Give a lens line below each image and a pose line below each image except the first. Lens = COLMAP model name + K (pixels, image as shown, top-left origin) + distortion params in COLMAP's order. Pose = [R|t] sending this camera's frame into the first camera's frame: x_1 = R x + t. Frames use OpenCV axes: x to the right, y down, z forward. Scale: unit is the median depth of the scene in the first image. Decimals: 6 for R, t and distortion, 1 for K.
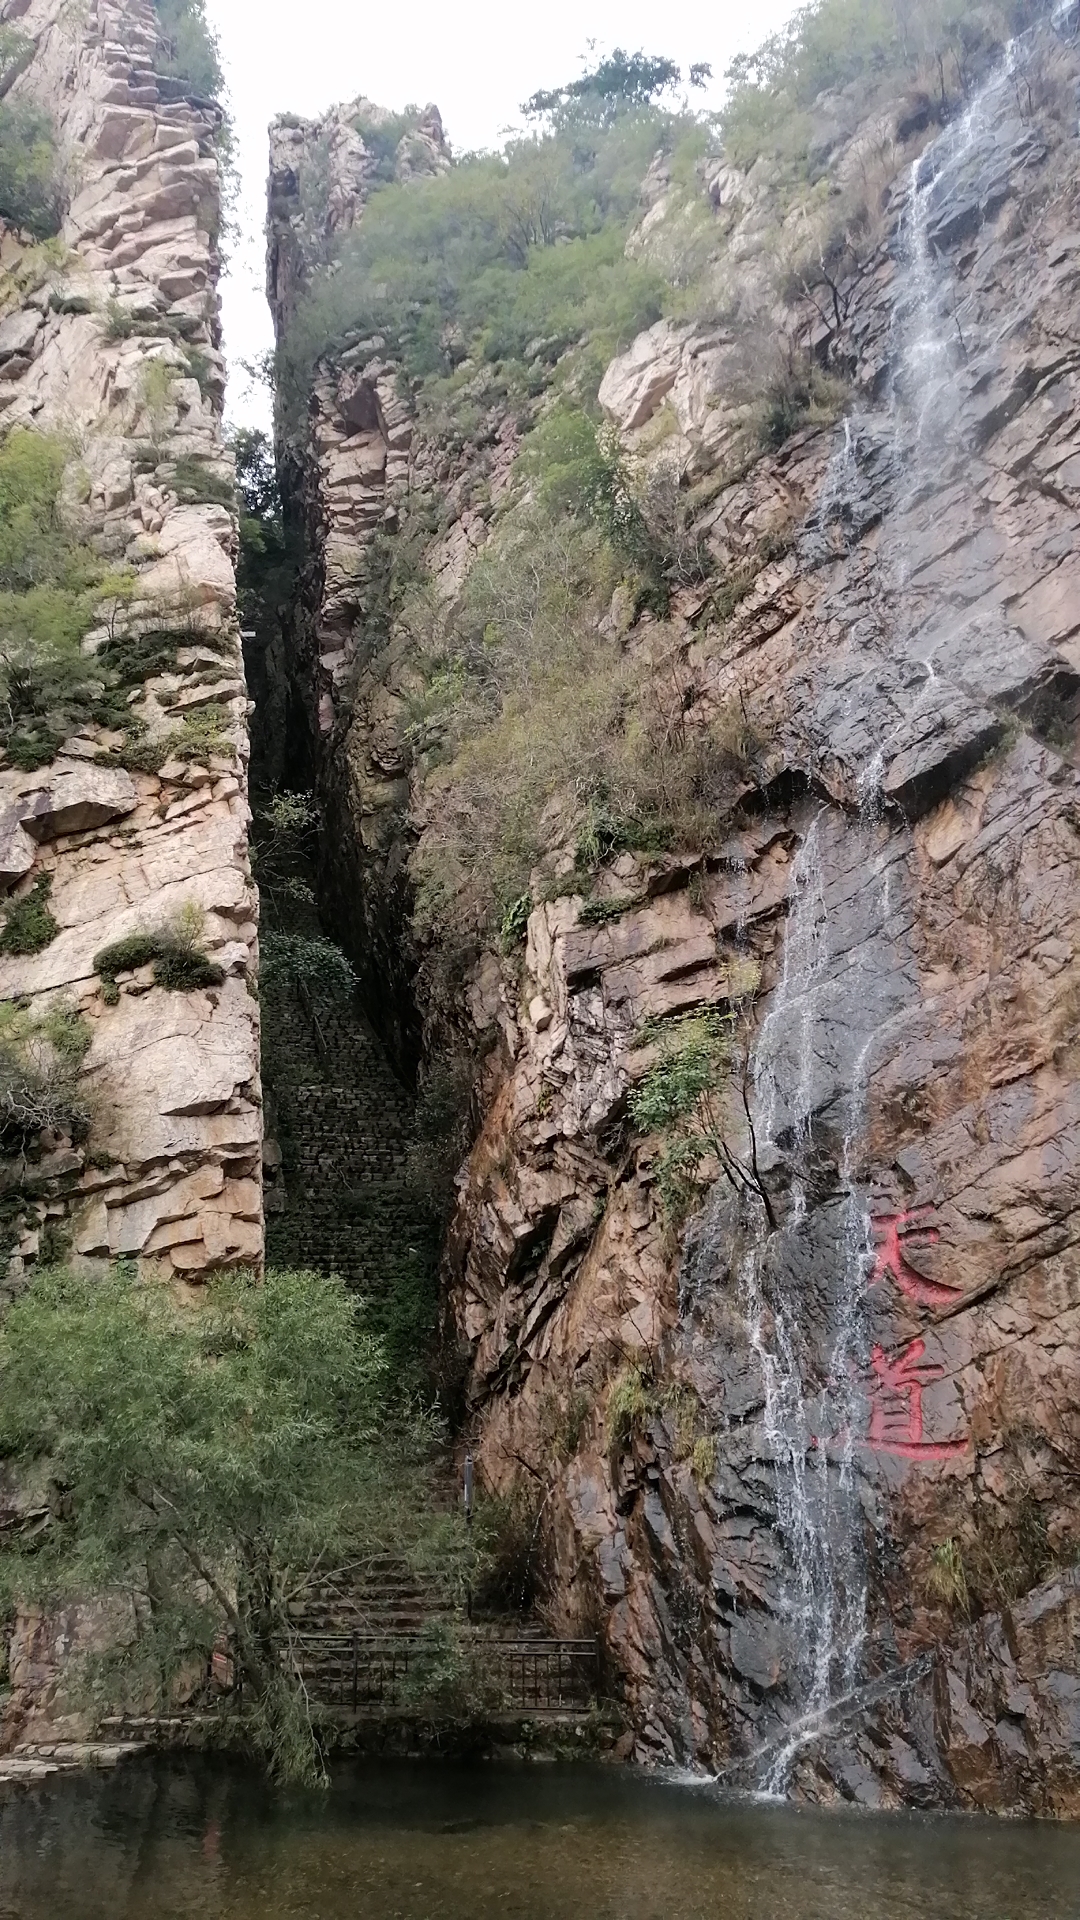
lens RADIAL K [[1491.2, 0, 542.6], [0, 1491.2, 956.4], [0, 0, 1]] dist [-0.022756, 0.018525]
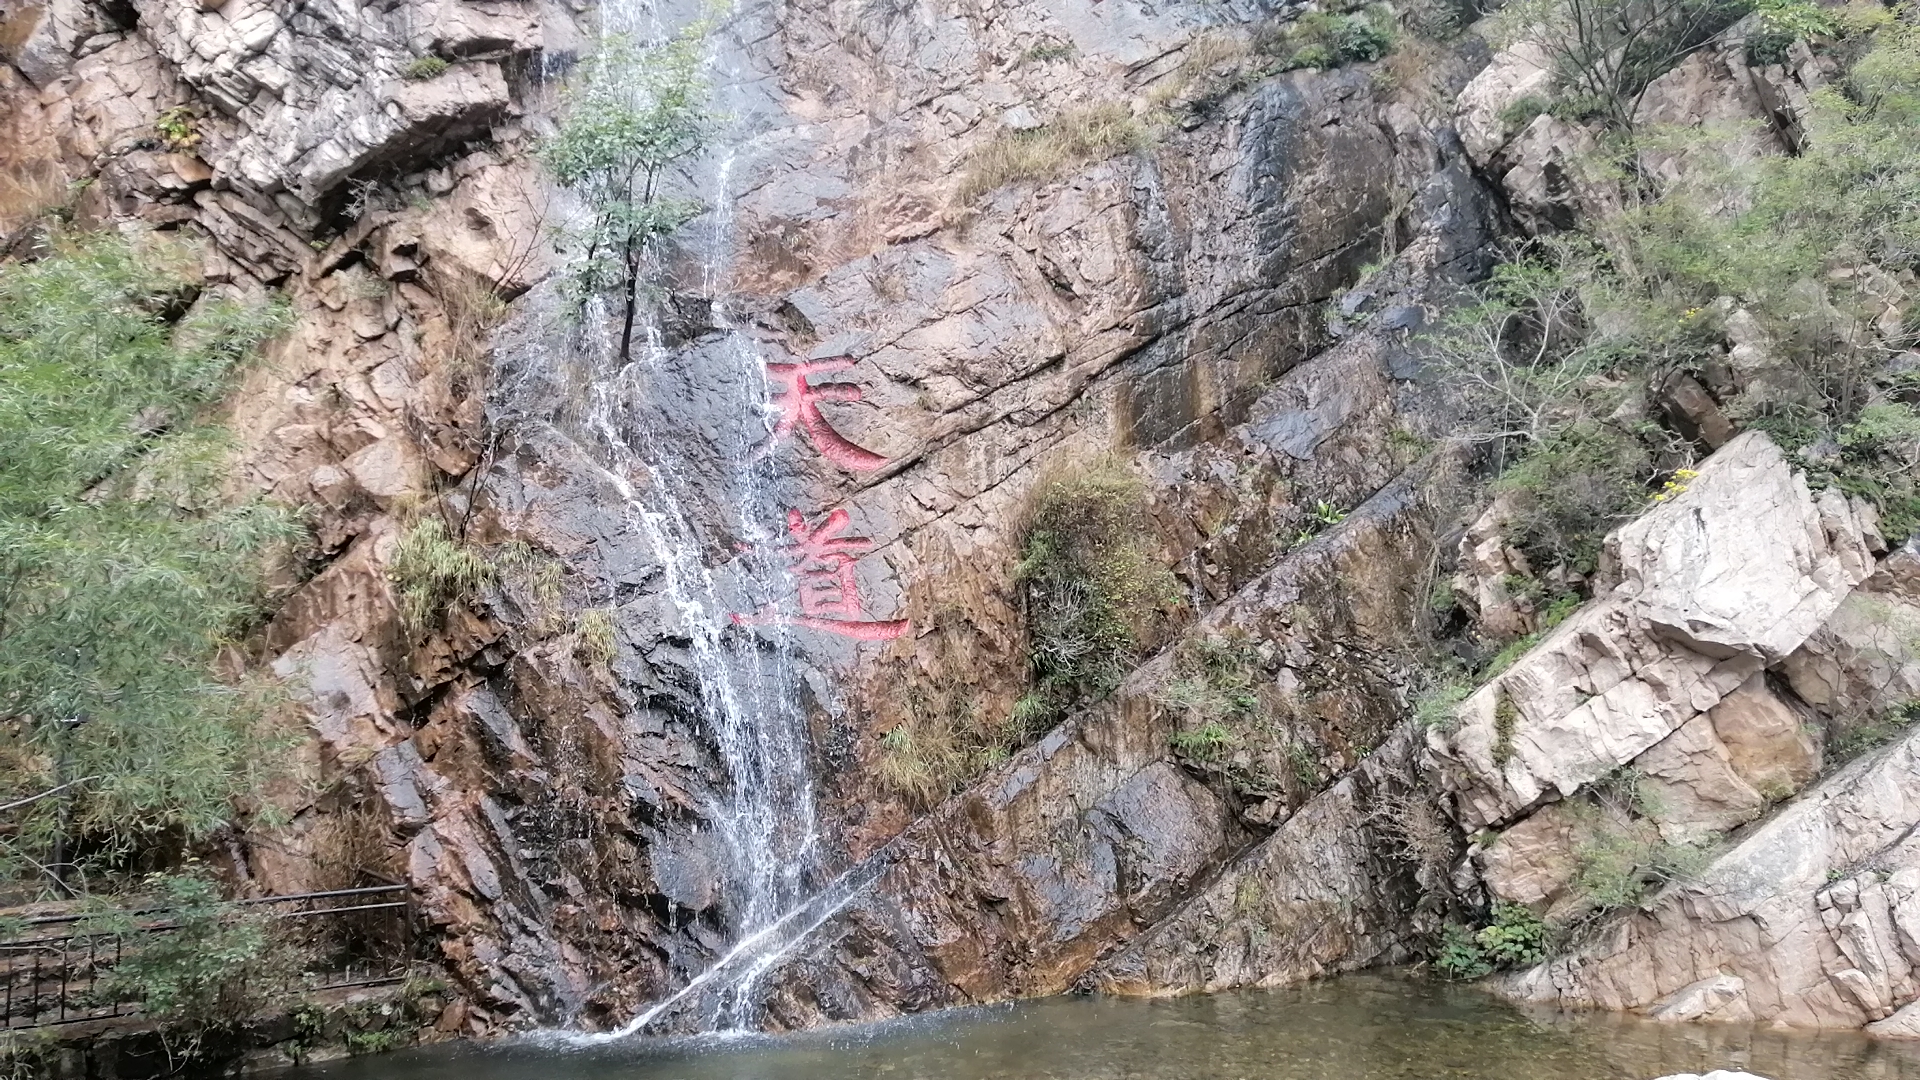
lens RADIAL K [[1491.2, 0, 960.9], [0, 1491.2, 550.0], [0, 0, 1]] dist [-0.022756, 0.018525]
pose [[0.633001, 0.078343, 0.770176, -0.341082], [-0.225651, 0.970337, 0.086758, 0.185451], [-0.740534, -0.228709, 0.631903, 0.396067]]
